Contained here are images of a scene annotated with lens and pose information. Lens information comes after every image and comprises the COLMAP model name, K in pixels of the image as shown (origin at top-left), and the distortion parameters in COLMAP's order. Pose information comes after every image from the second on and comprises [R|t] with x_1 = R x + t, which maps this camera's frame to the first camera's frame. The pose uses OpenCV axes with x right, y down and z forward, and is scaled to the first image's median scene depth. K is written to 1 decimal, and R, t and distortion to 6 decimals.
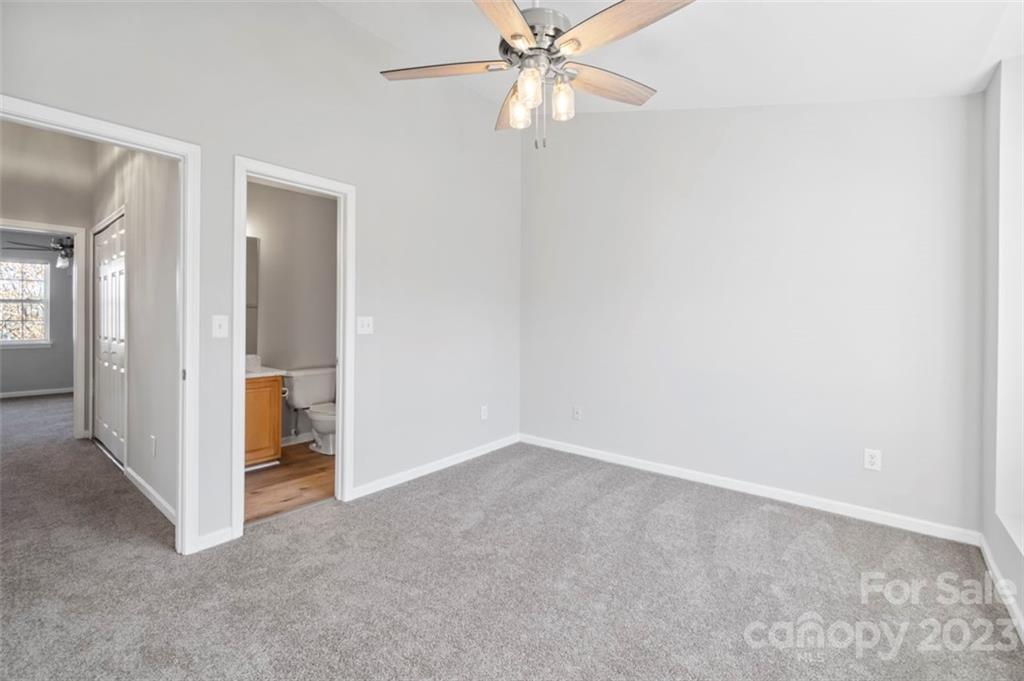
lens RADIAL K [[437.3, 0, 512.6], [0, 437.3, 315.5], [0, 0, 1]] dist [0.000658, 0.000208]
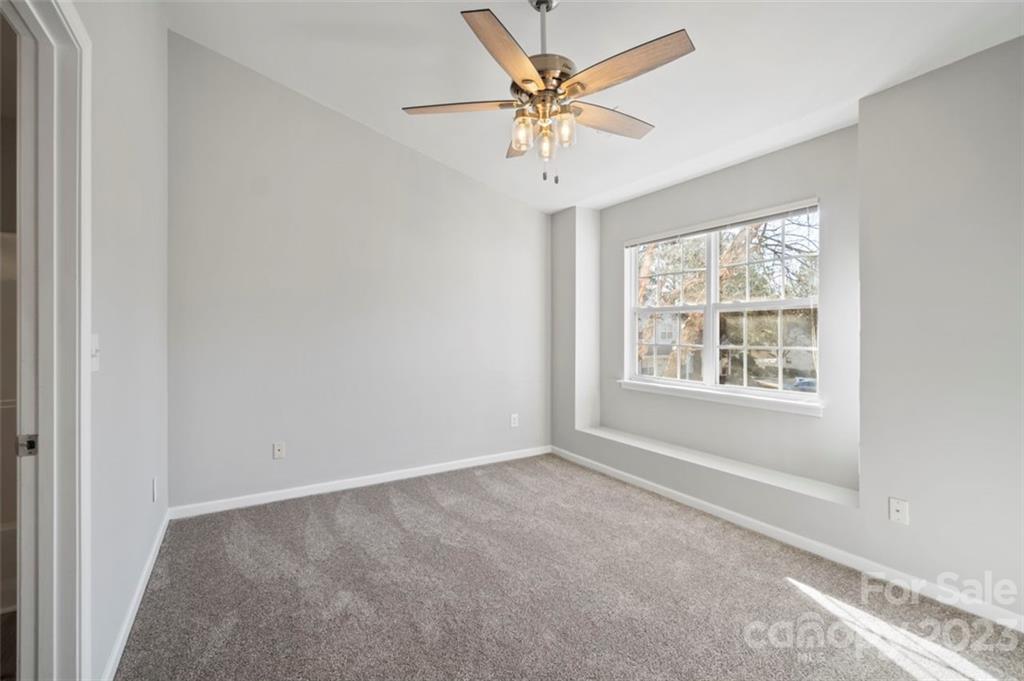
lens RADIAL K [[438.4, 0, 512.0], [0, 438.4, 340.5], [0, 0, 1]] dist [0.006527, 0.000084]
pose [[0.325245, -0.018630, 0.945446, -0.652989], [-0.008047, 0.999715, 0.022468, 0.002967], [-0.945595, -0.014916, 0.325003, 0.474170]]
